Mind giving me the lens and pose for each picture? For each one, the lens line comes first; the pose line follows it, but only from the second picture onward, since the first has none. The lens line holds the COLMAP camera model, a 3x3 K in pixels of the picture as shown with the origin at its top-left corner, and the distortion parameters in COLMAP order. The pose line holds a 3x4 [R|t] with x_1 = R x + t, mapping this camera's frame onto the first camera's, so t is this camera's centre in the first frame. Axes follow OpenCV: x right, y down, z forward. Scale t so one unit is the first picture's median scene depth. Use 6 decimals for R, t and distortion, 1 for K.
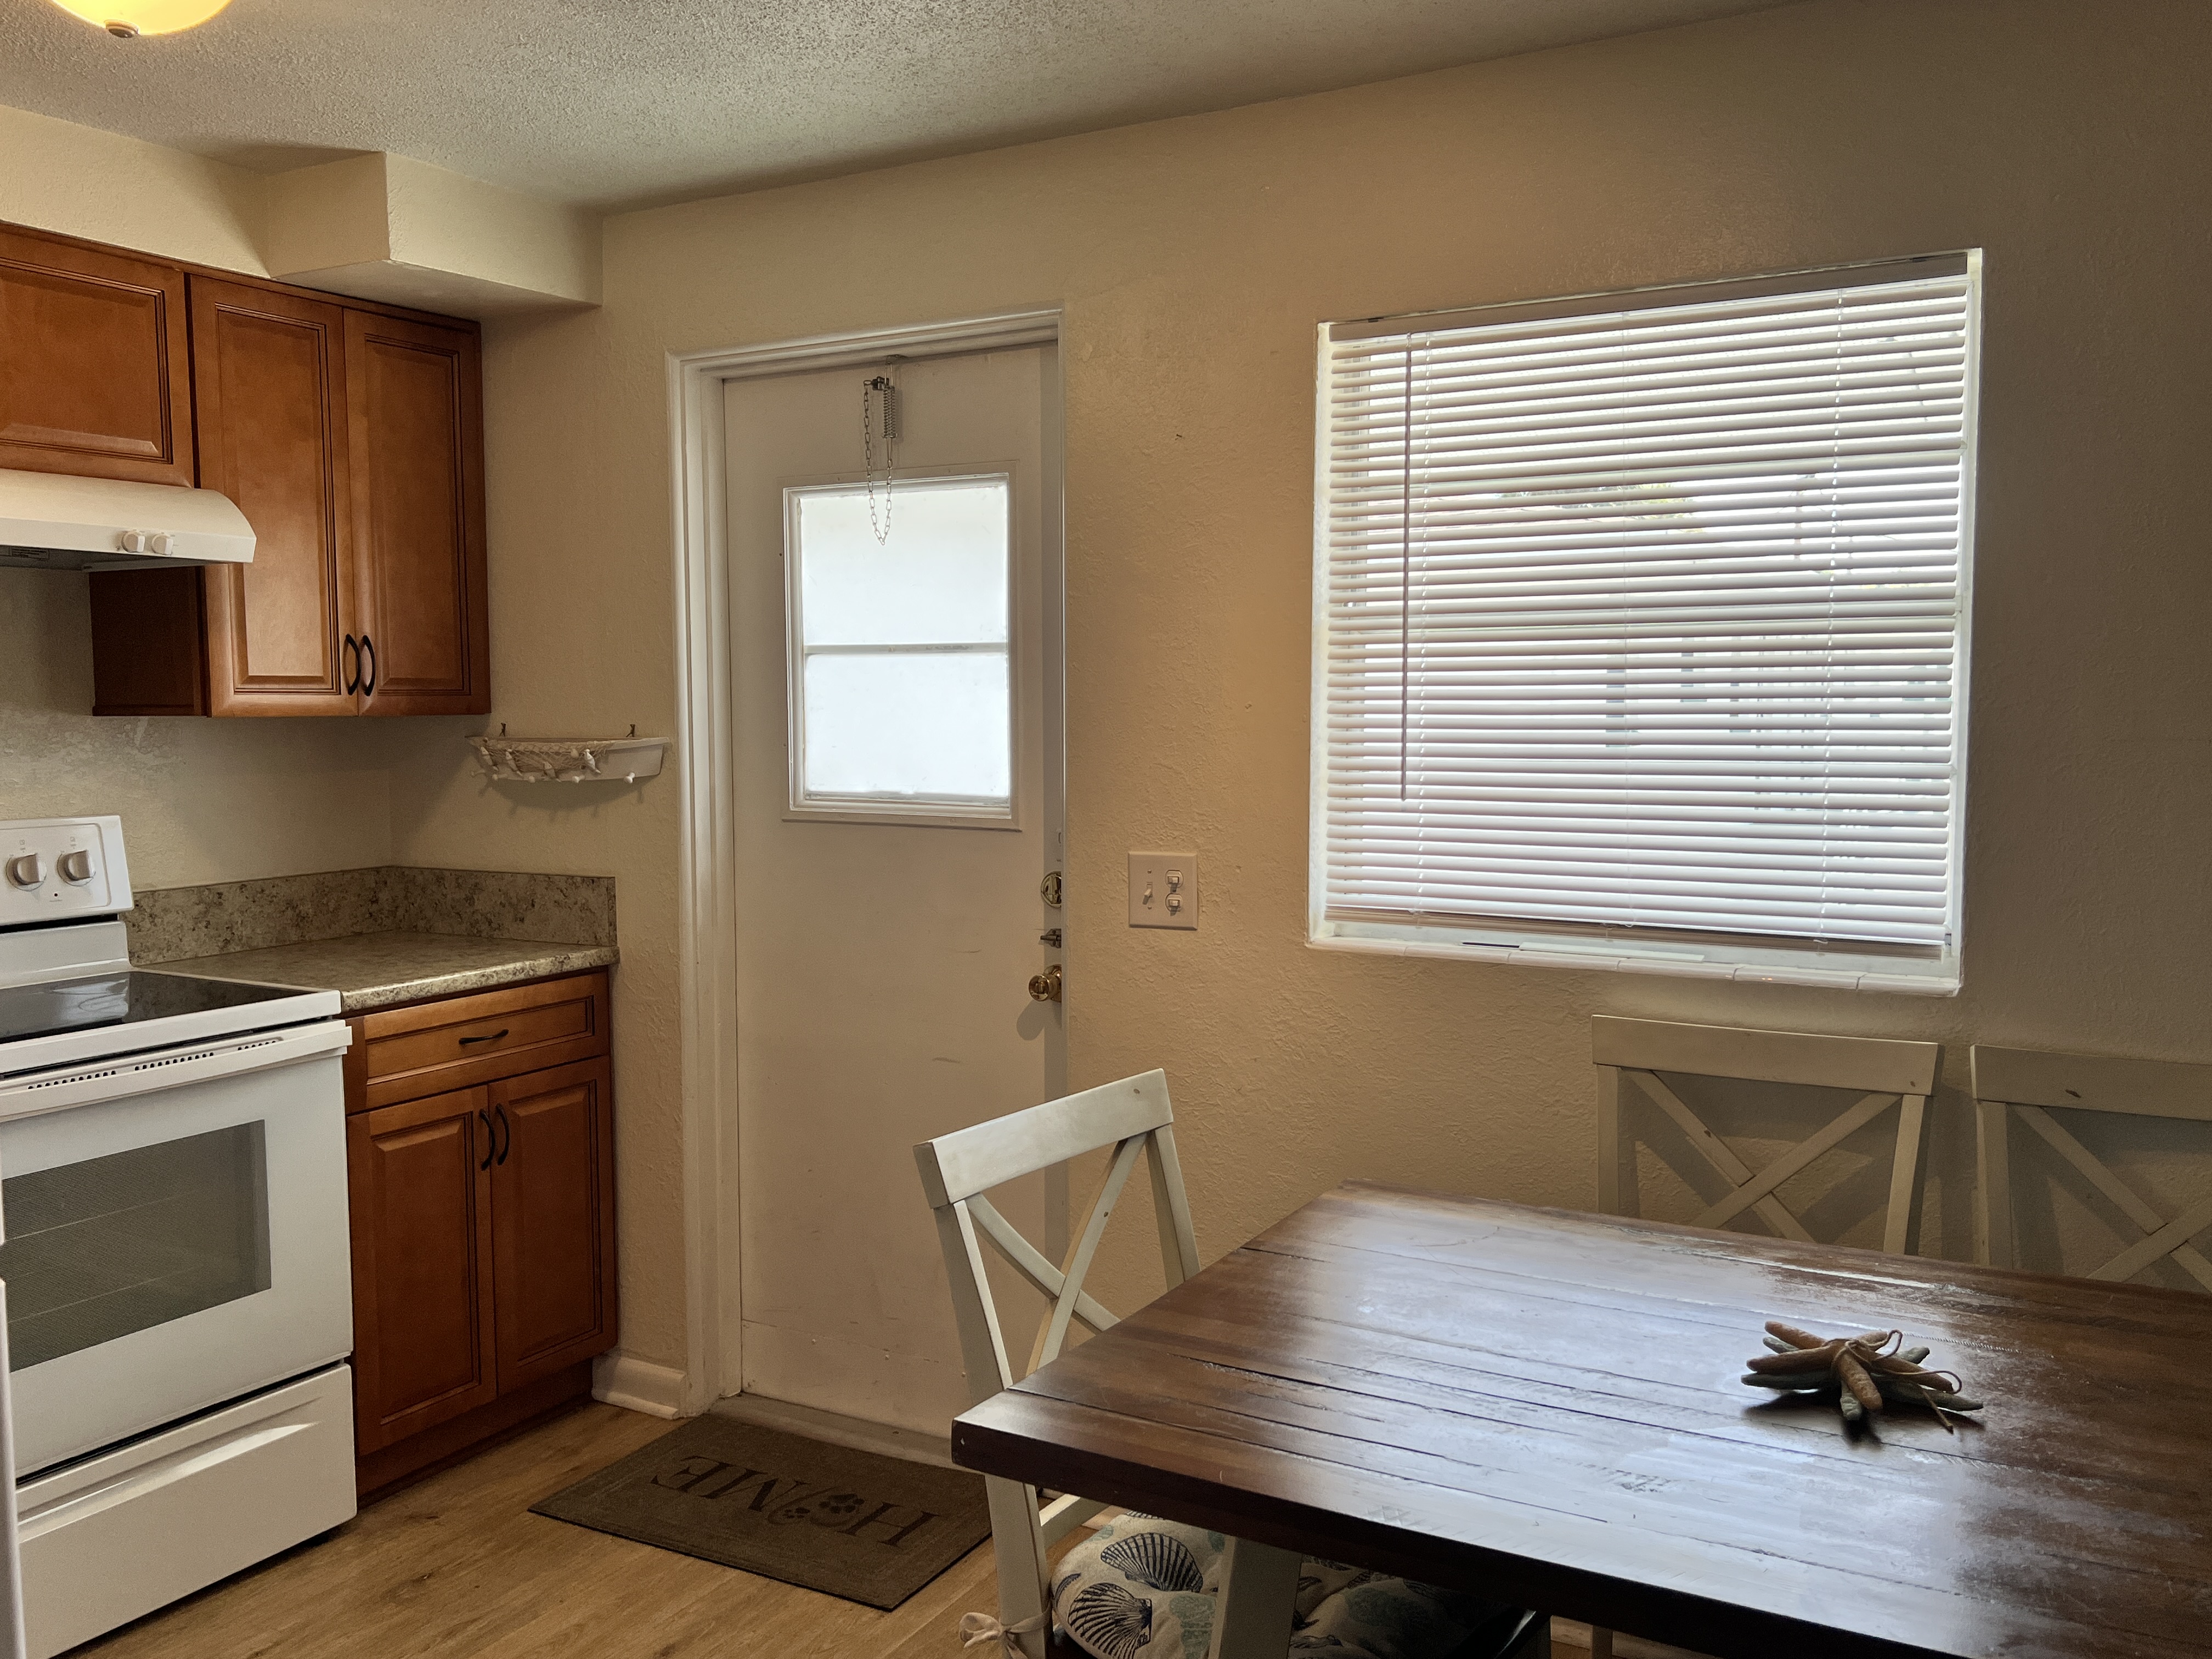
lens RADIAL K [[1837.6, 0, 1109.3], [0, 1837.6, 837.3], [0, 0, 1]] dist [0.023070, 0.001108]
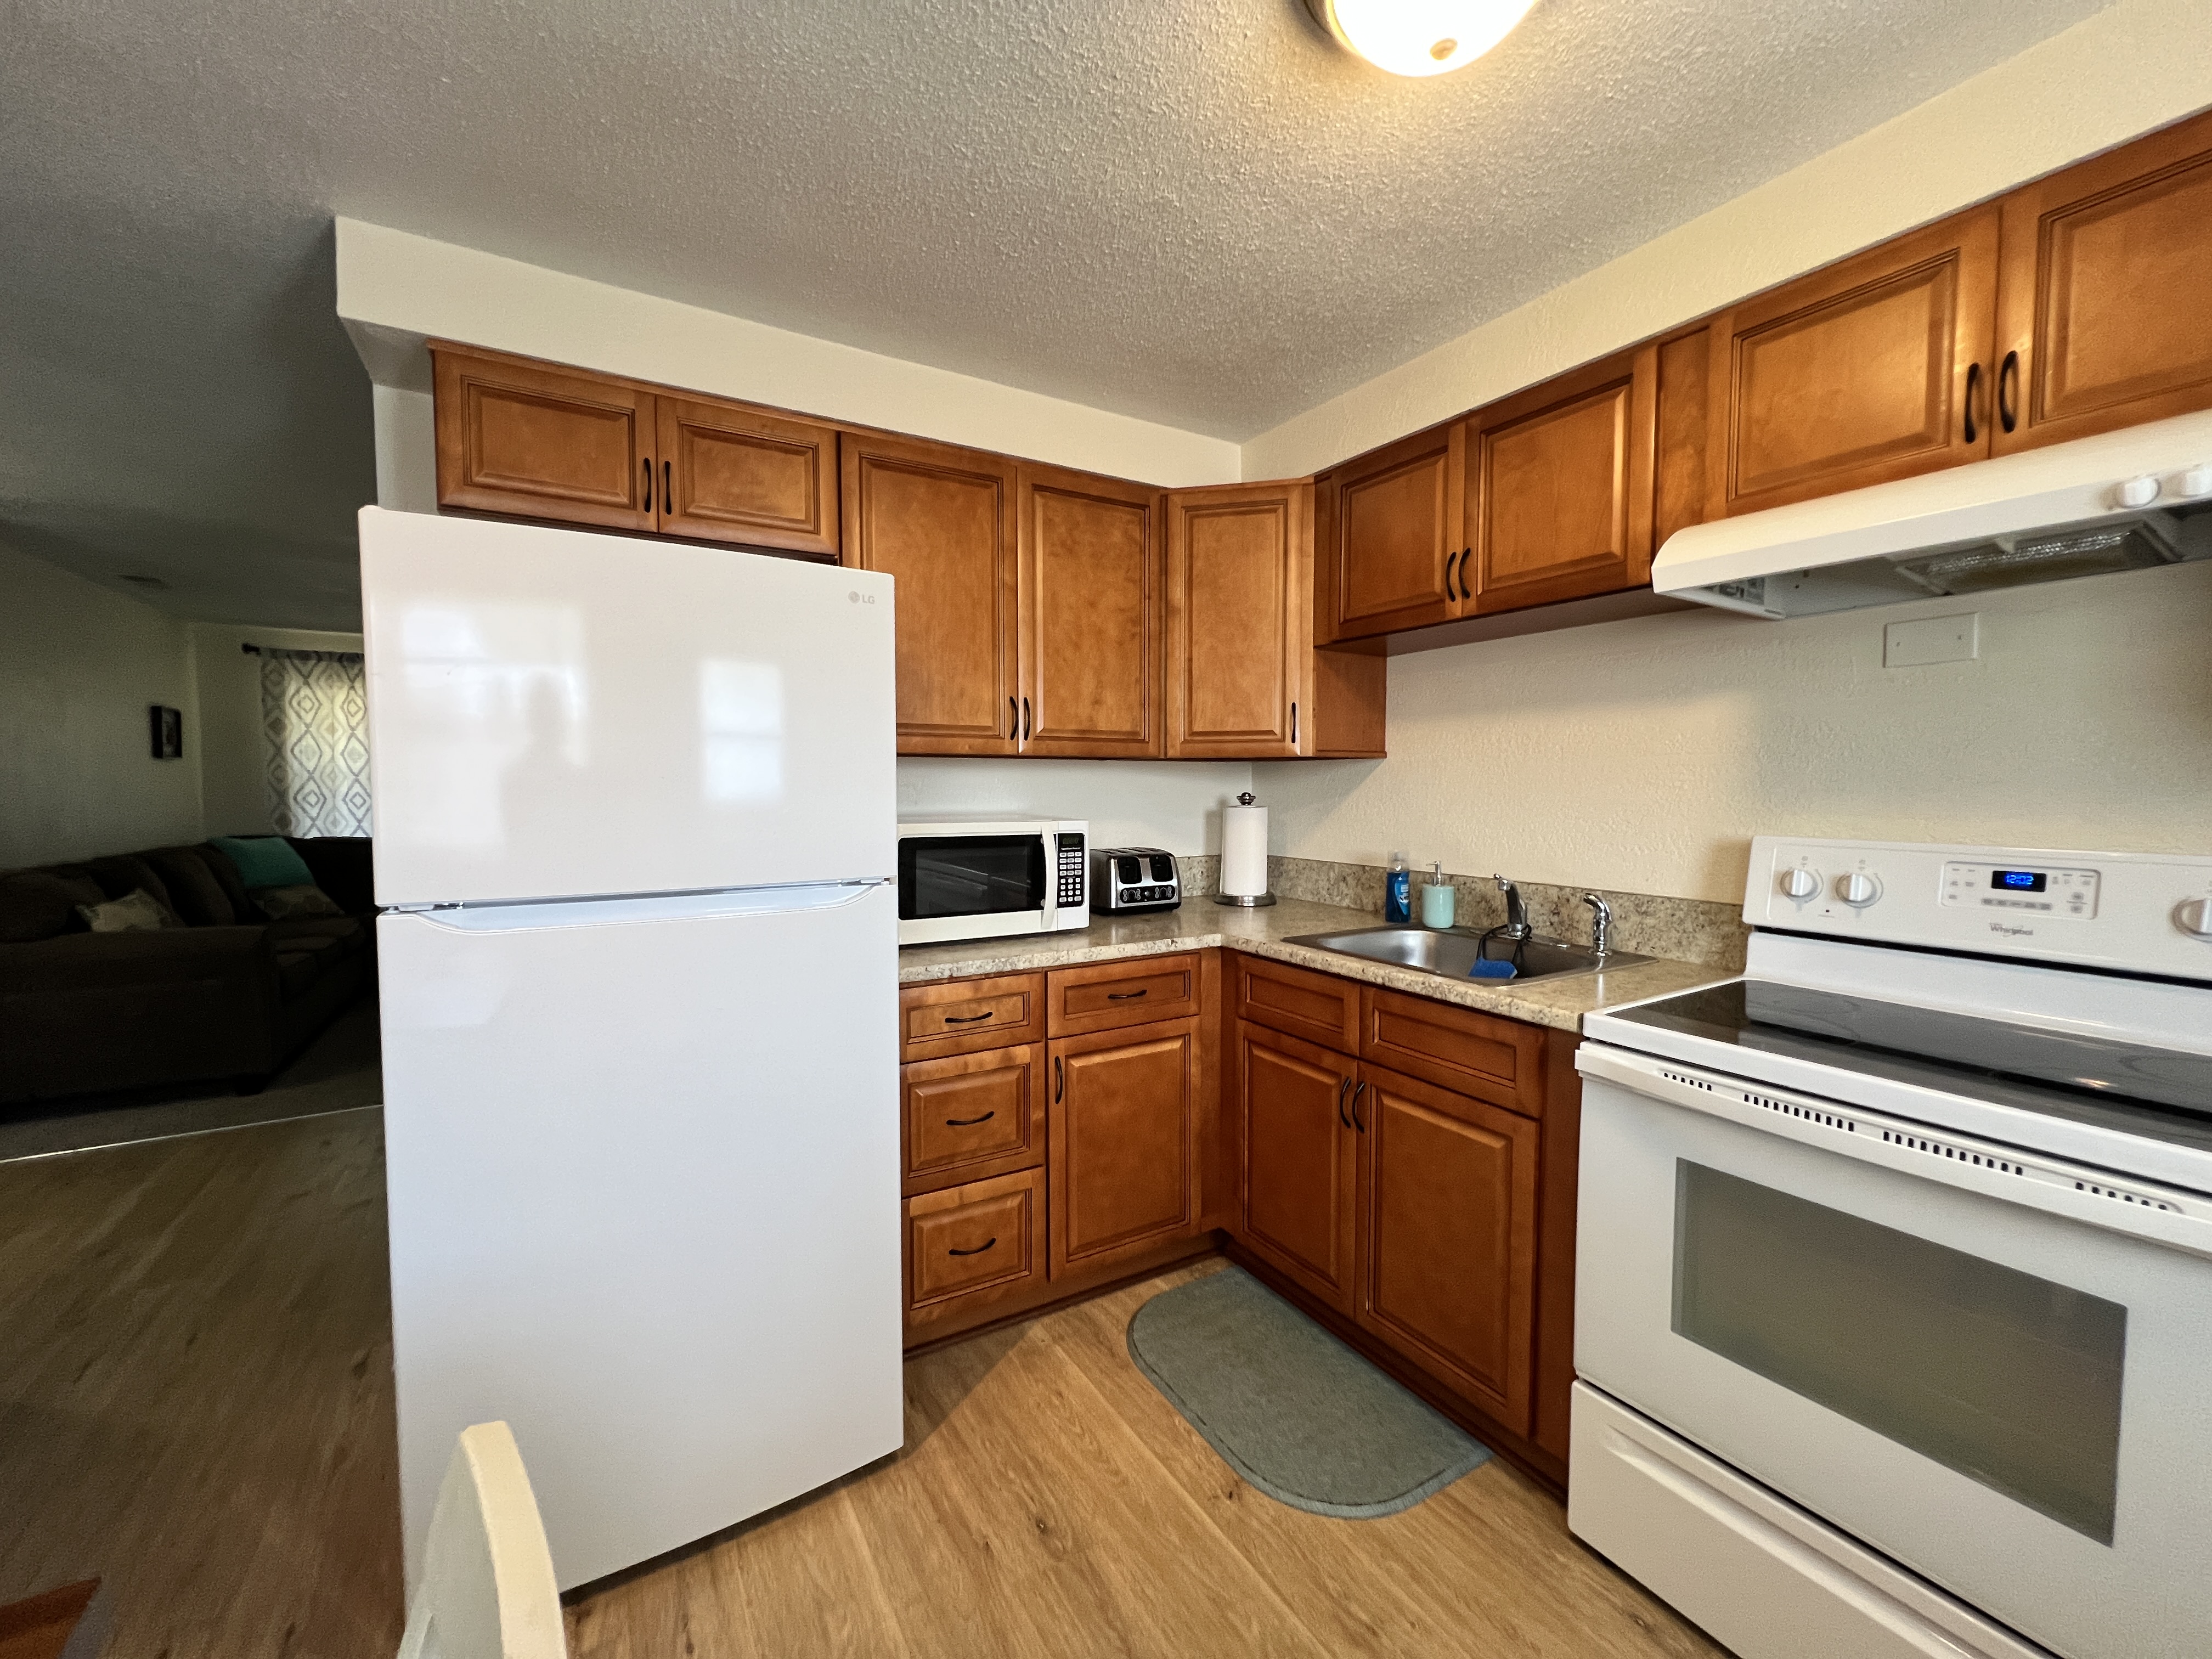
lens RADIAL K [[883.8, 0, 1097.4], [0, 883.8, 828.2], [0, 0, 1]] dist [-0.004383, 0.000203]
pose [[-0.500475, 0.048417, -0.864396, 0.003350], [-0.064032, 0.993630, 0.092730, -0.024244], [0.863380, 0.101758, -0.494187, 0.694944]]
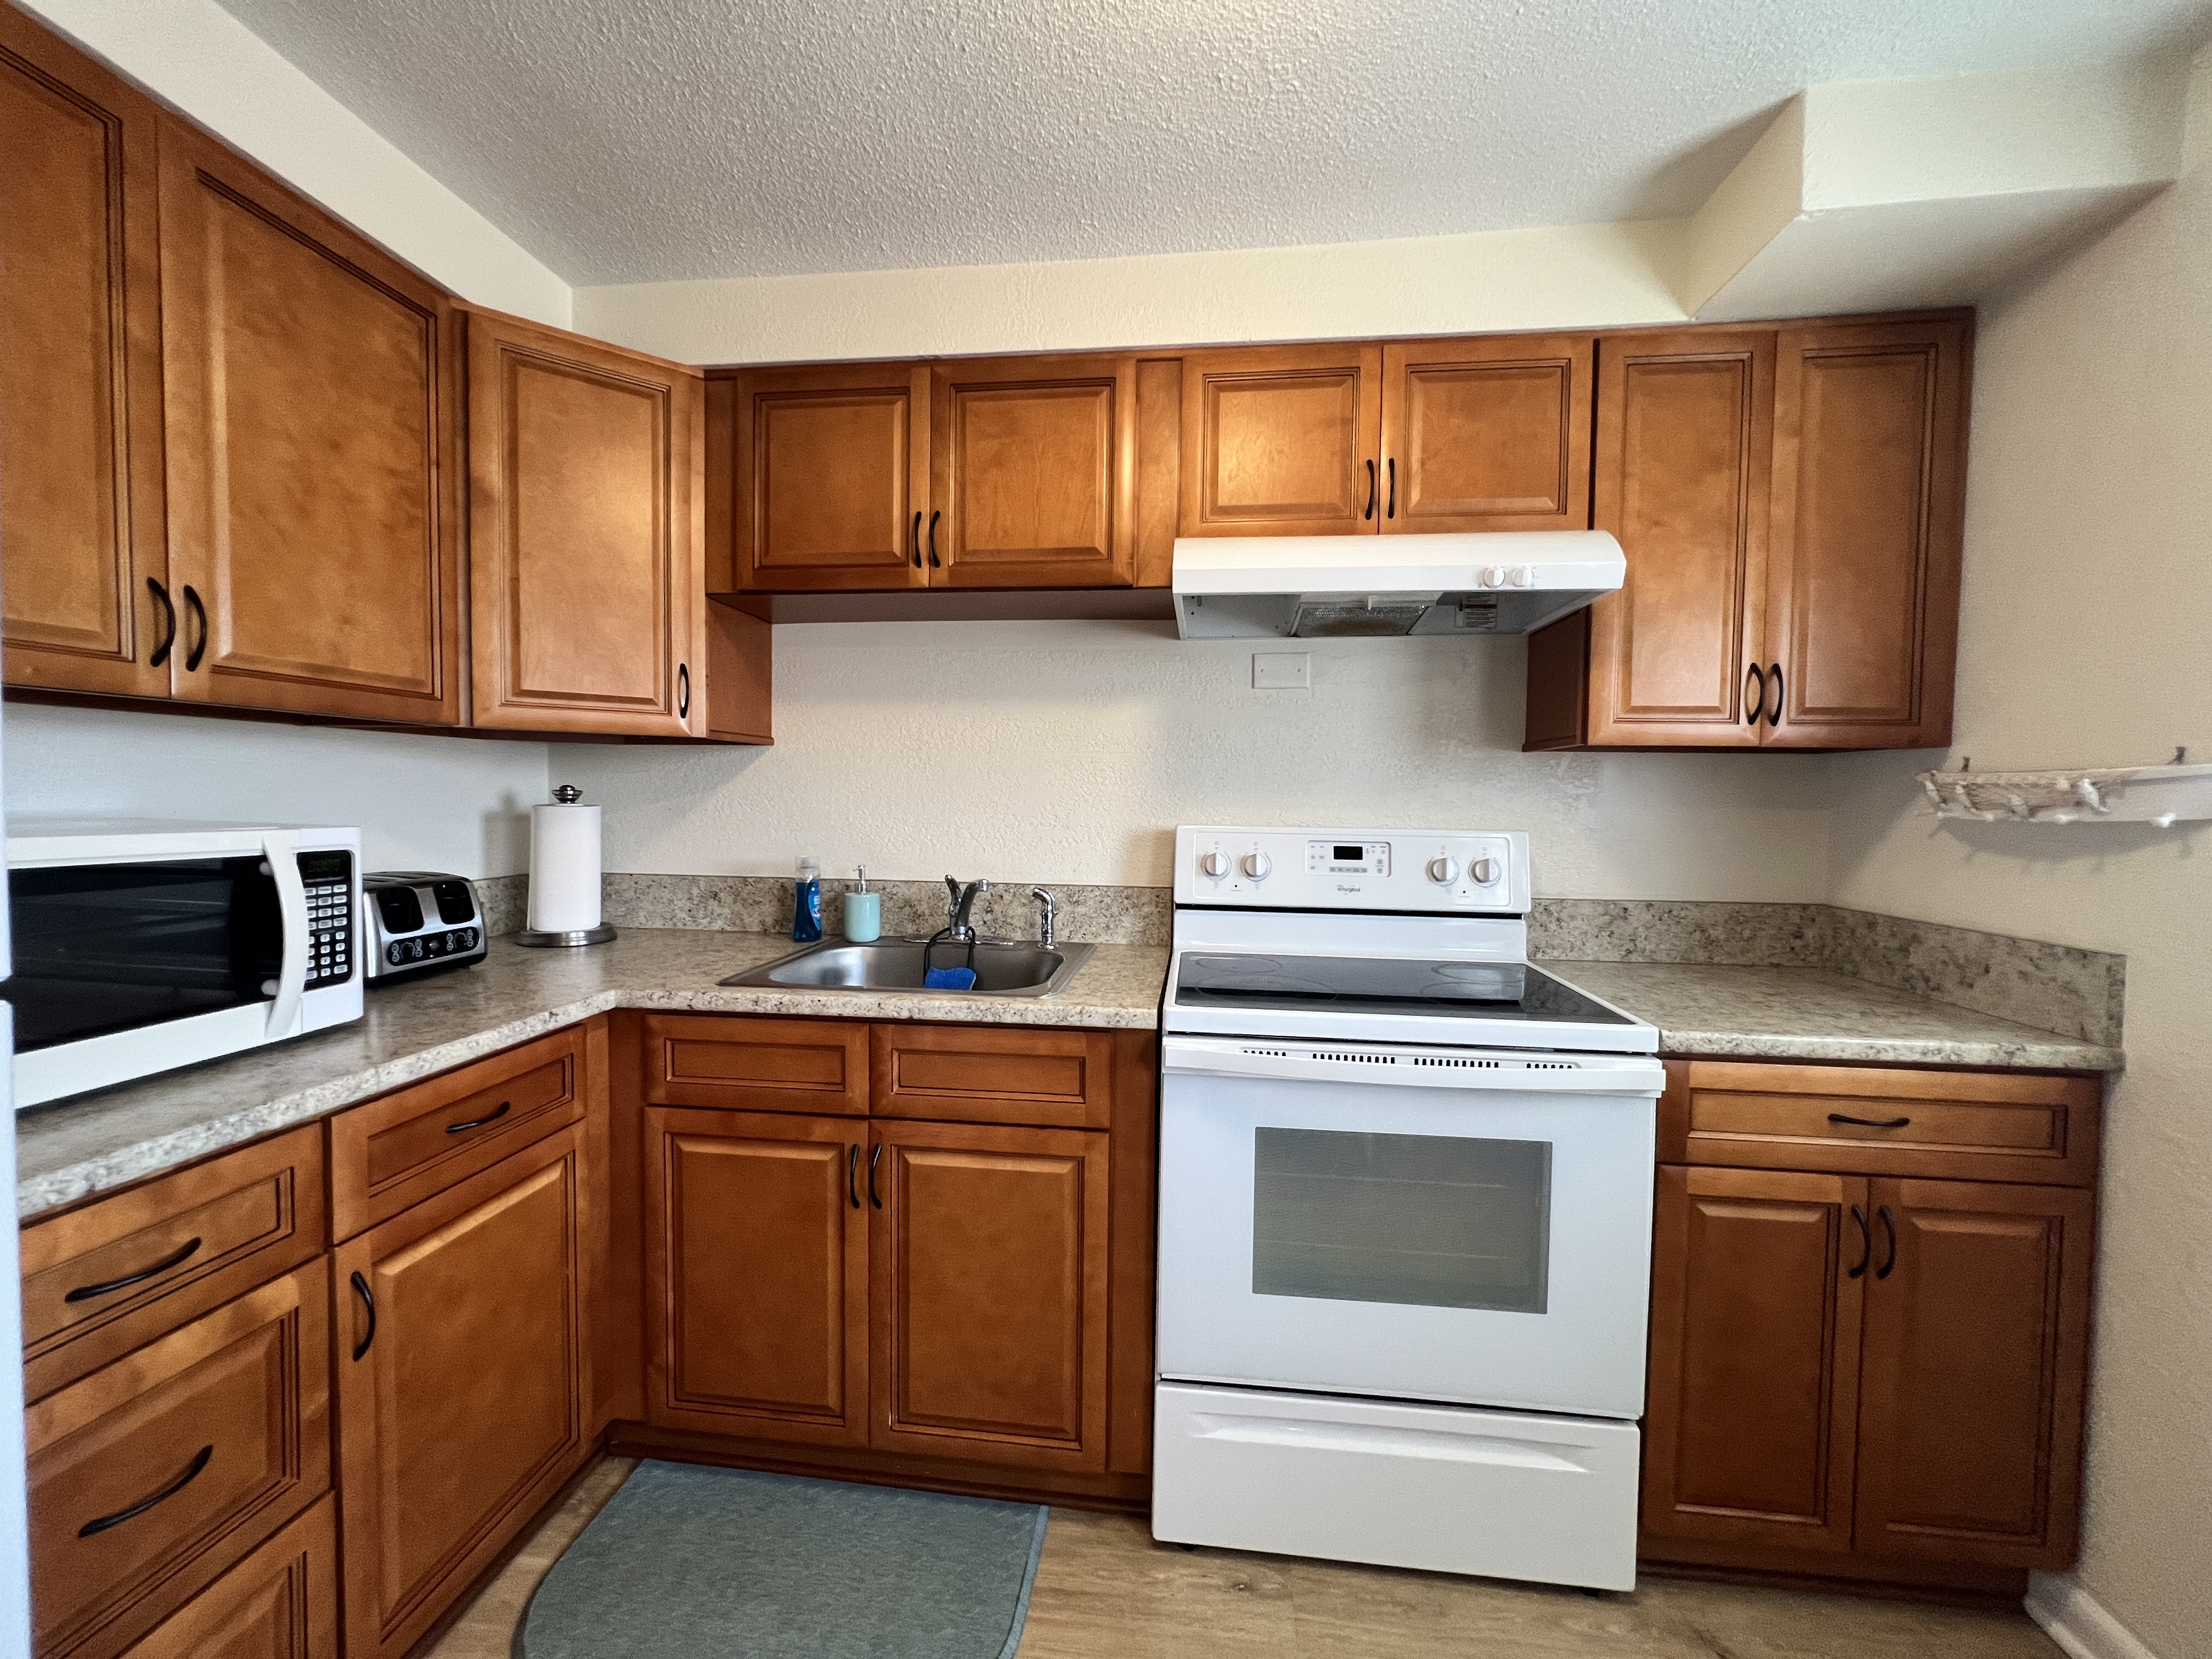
lens RADIAL K [[883.8, 0, 1097.4], [0, 883.8, 828.2], [0, 0, 1]] dist [-0.004383, 0.000203]
pose [[0.381404, 0.044496, -0.923337, -0.107512], [-0.084810, 0.996313, 0.012981, 0.001406], [0.920510, 0.073357, 0.383771, 0.501734]]
